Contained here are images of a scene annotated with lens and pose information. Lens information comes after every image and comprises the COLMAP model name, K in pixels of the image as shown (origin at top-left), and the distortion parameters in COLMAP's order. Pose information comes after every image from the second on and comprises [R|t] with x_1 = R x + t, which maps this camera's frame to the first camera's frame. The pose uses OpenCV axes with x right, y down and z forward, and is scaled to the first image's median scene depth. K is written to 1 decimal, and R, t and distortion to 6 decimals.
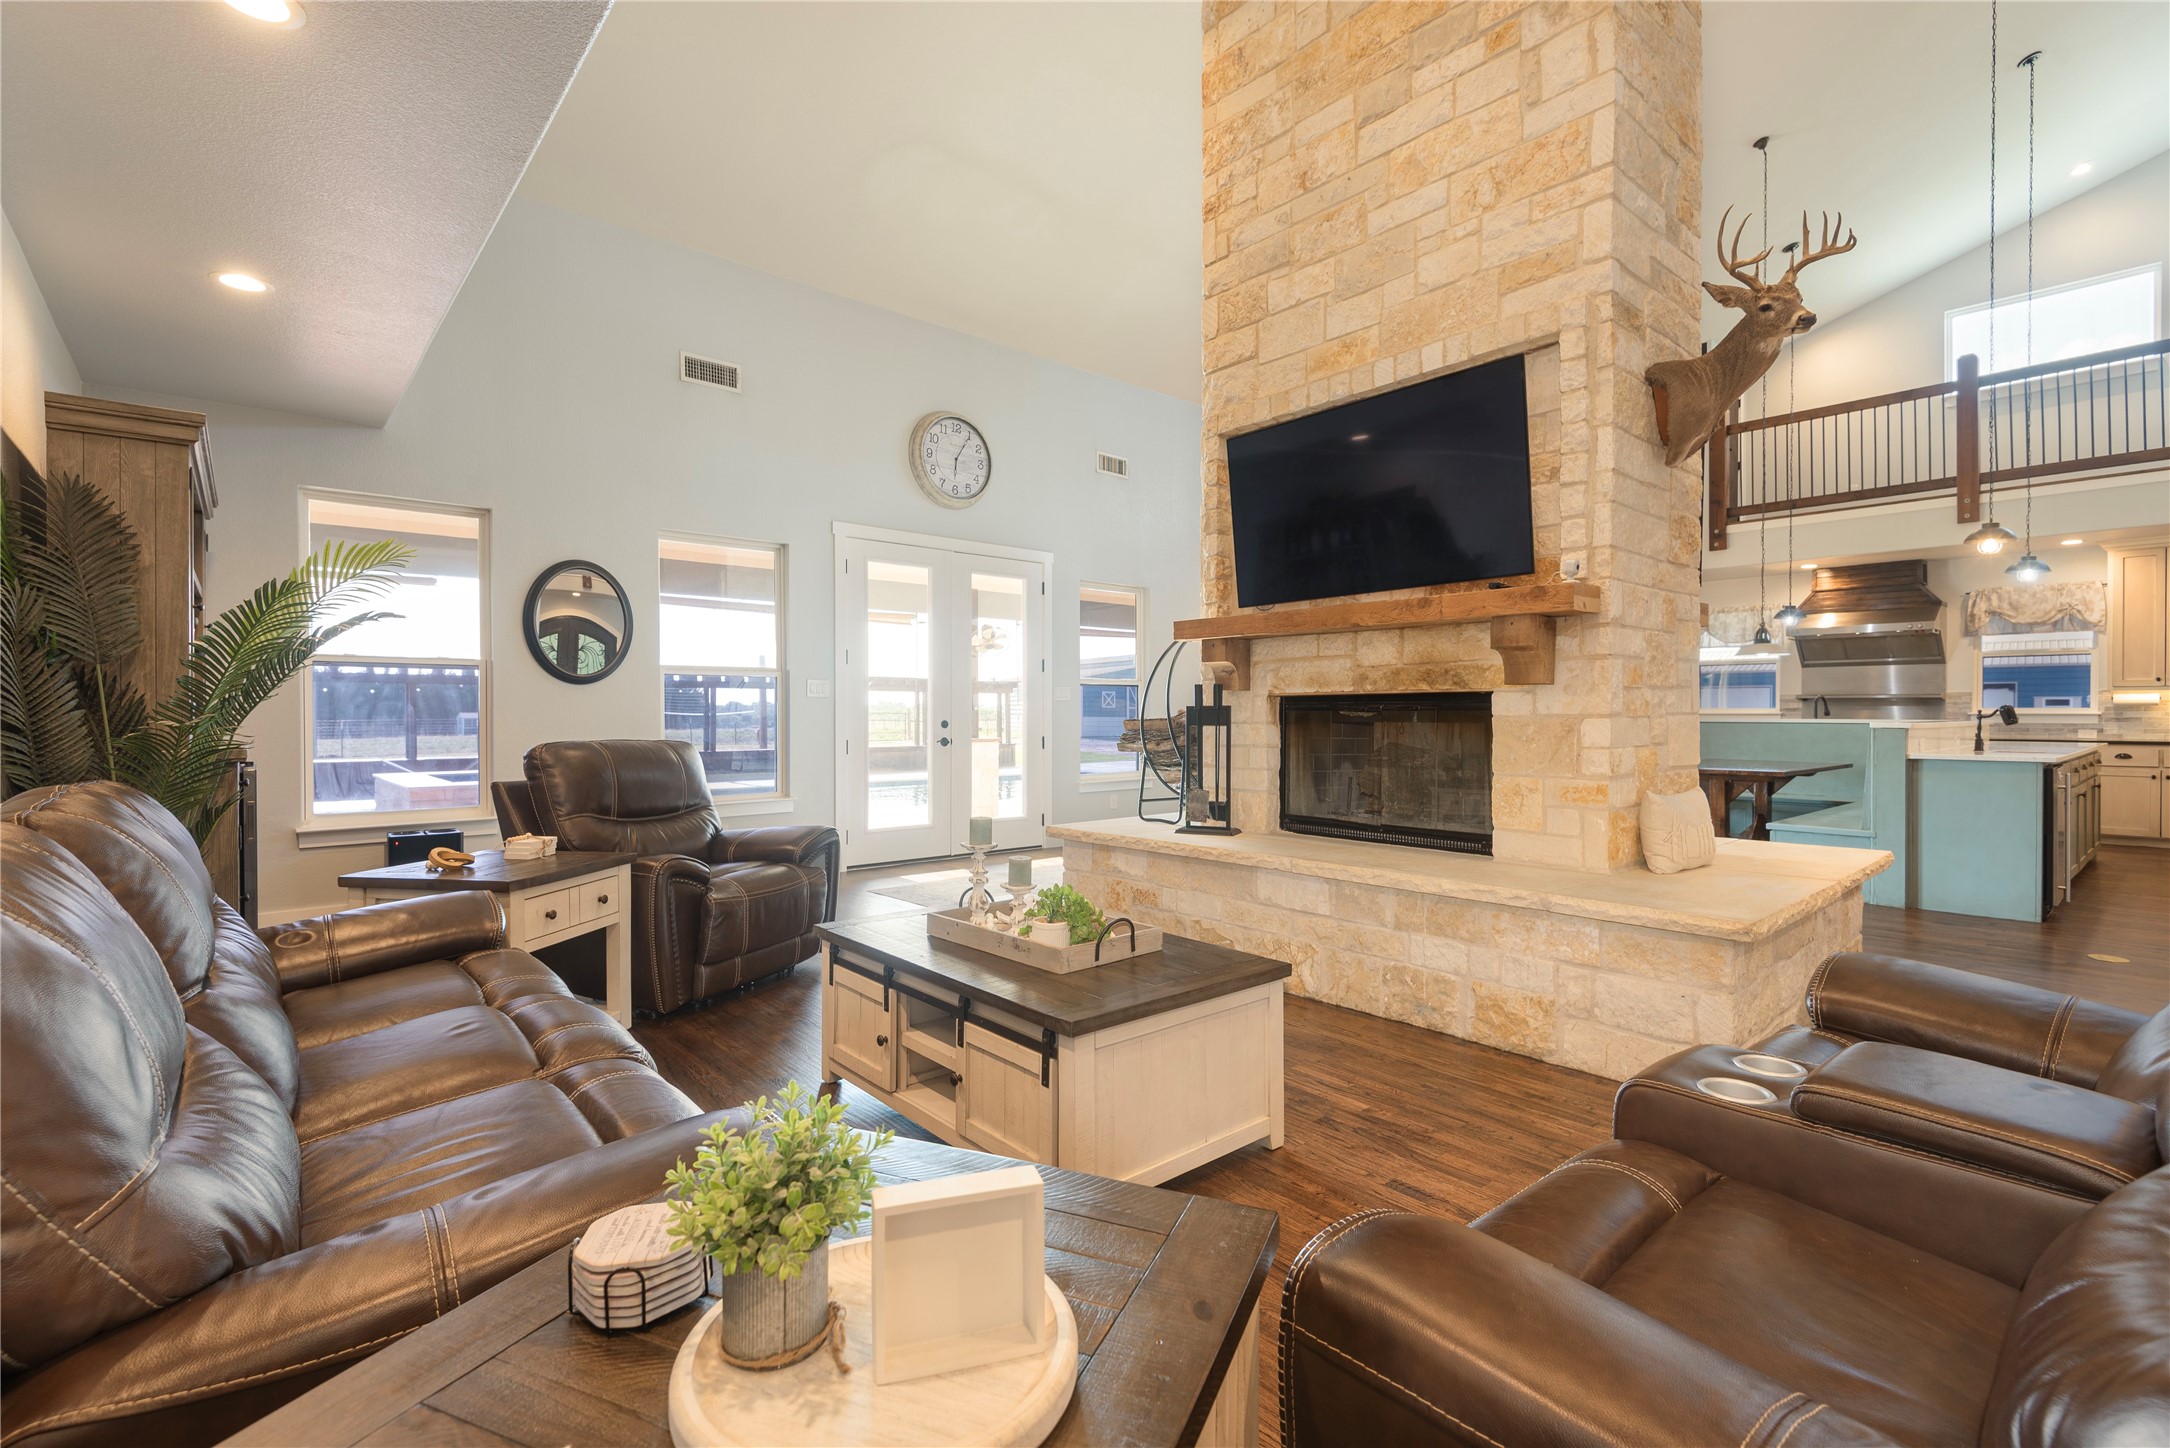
lens RADIAL K [[982.4, 0, 1070.8], [0, 982.4, 716.8], [0, 0, 1]] dist [0.016738, -0.008447]
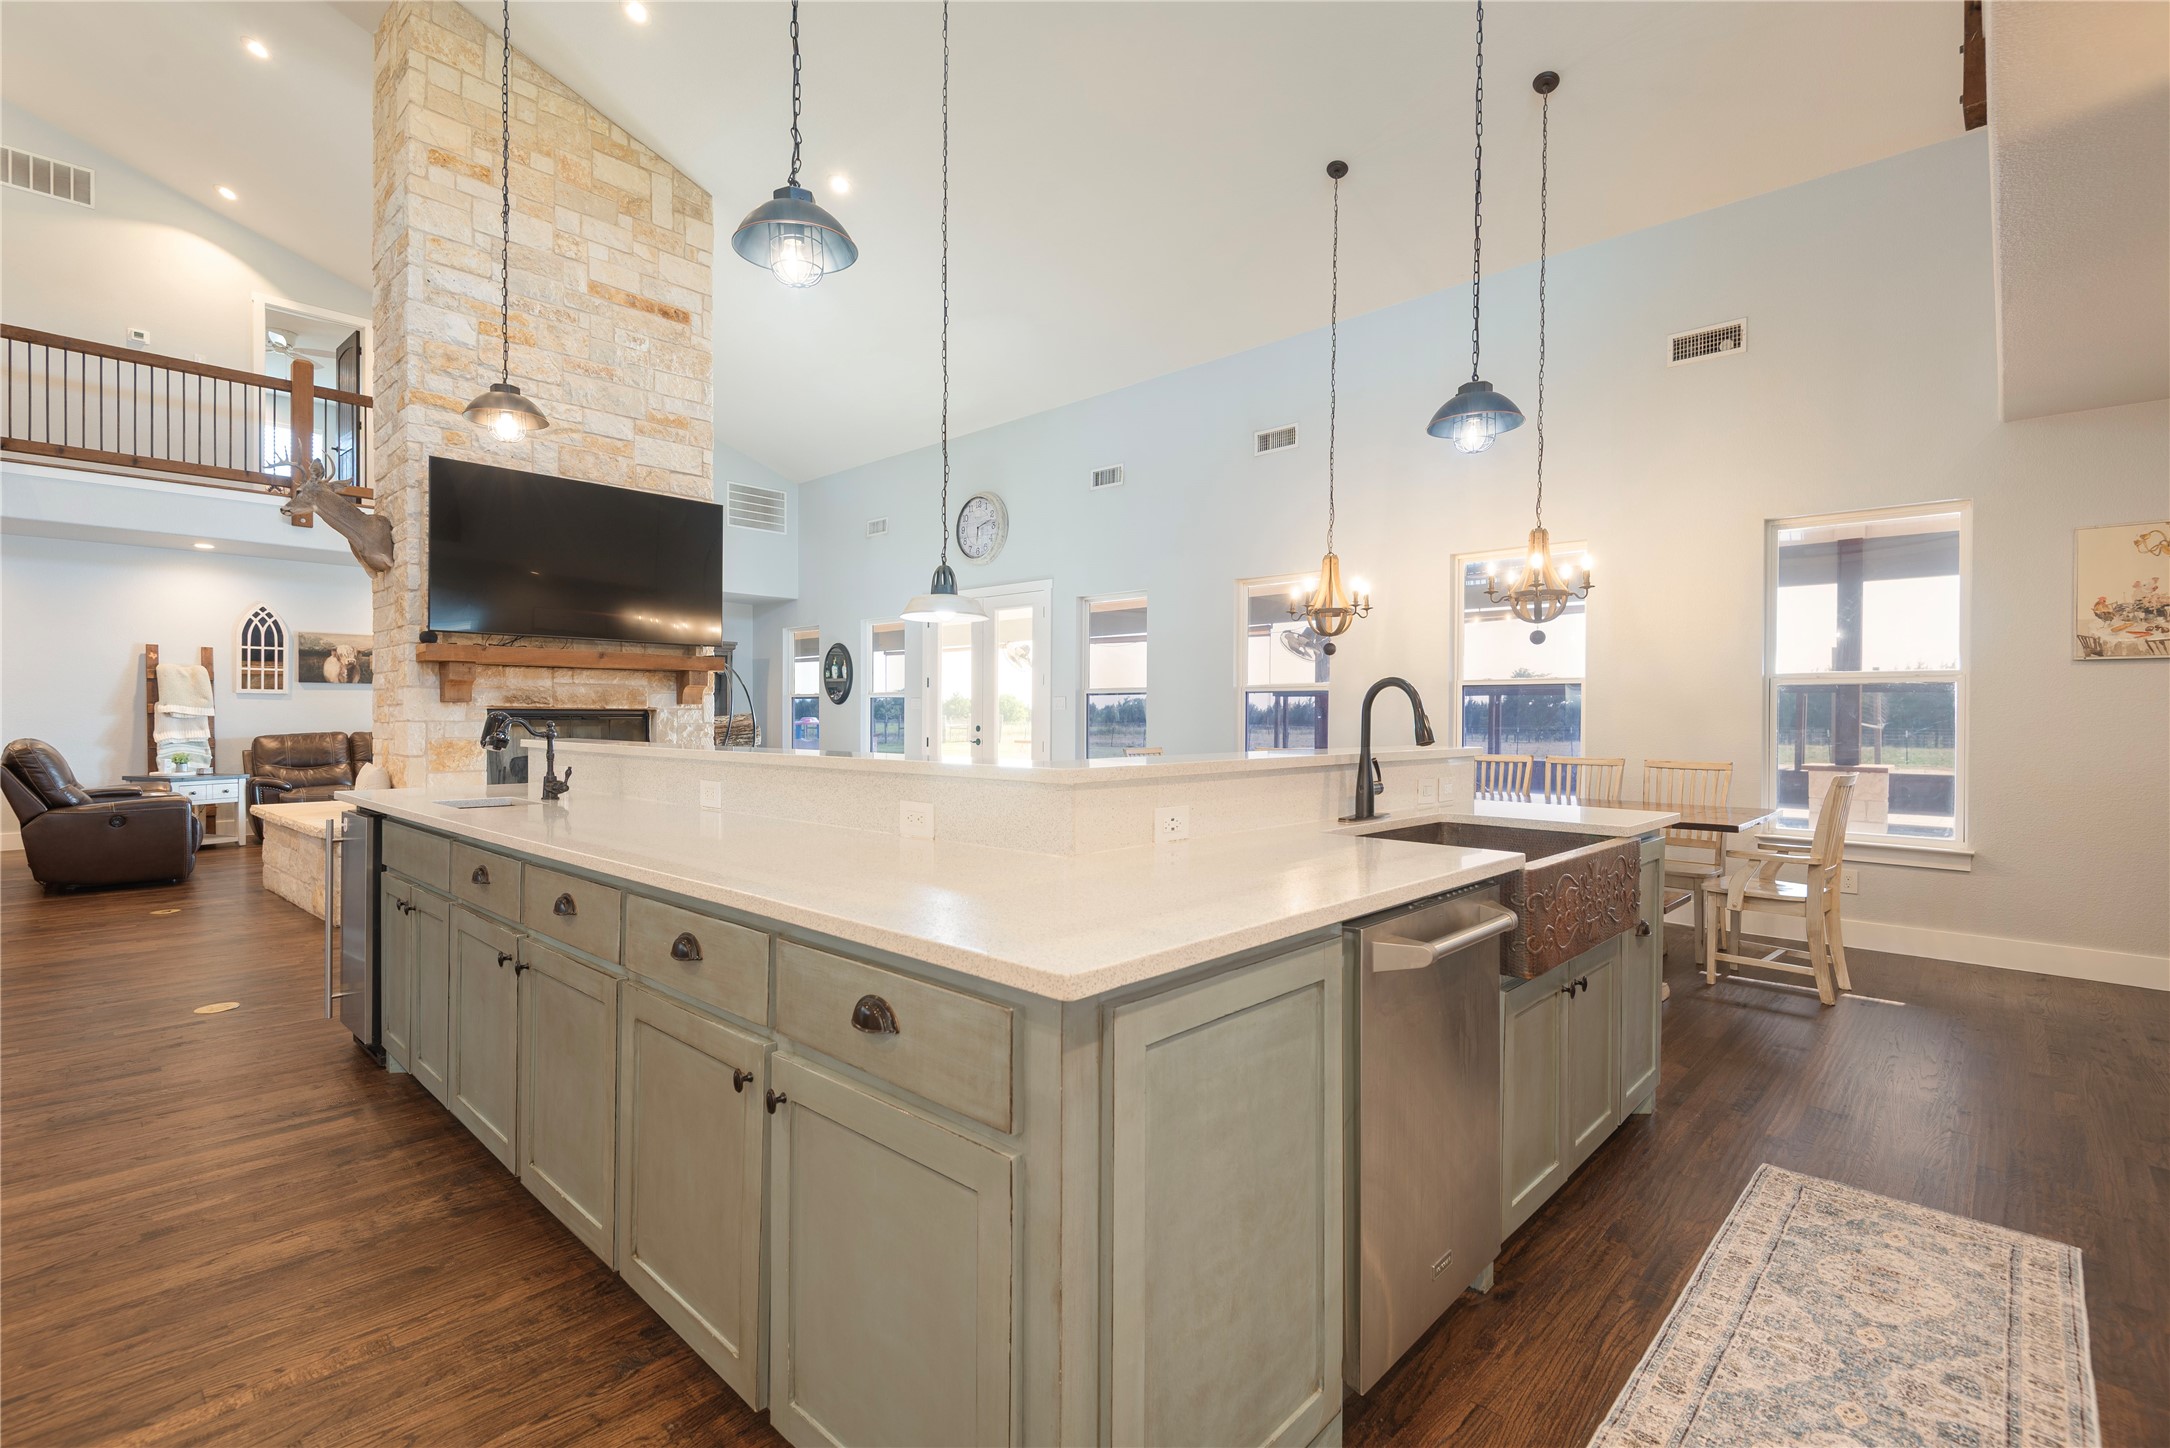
lens RADIAL K [[982.4, 0, 1065.3], [0, 982.4, 719.0], [0, 0, 1]] dist [0.016738, -0.008447]
pose [[0.113348, -0.000529, -0.993555, 1.005395], [-0.003049, 0.999995, -0.000880, -0.003550], [0.993551, 0.003129, 0.113346, 0.806009]]
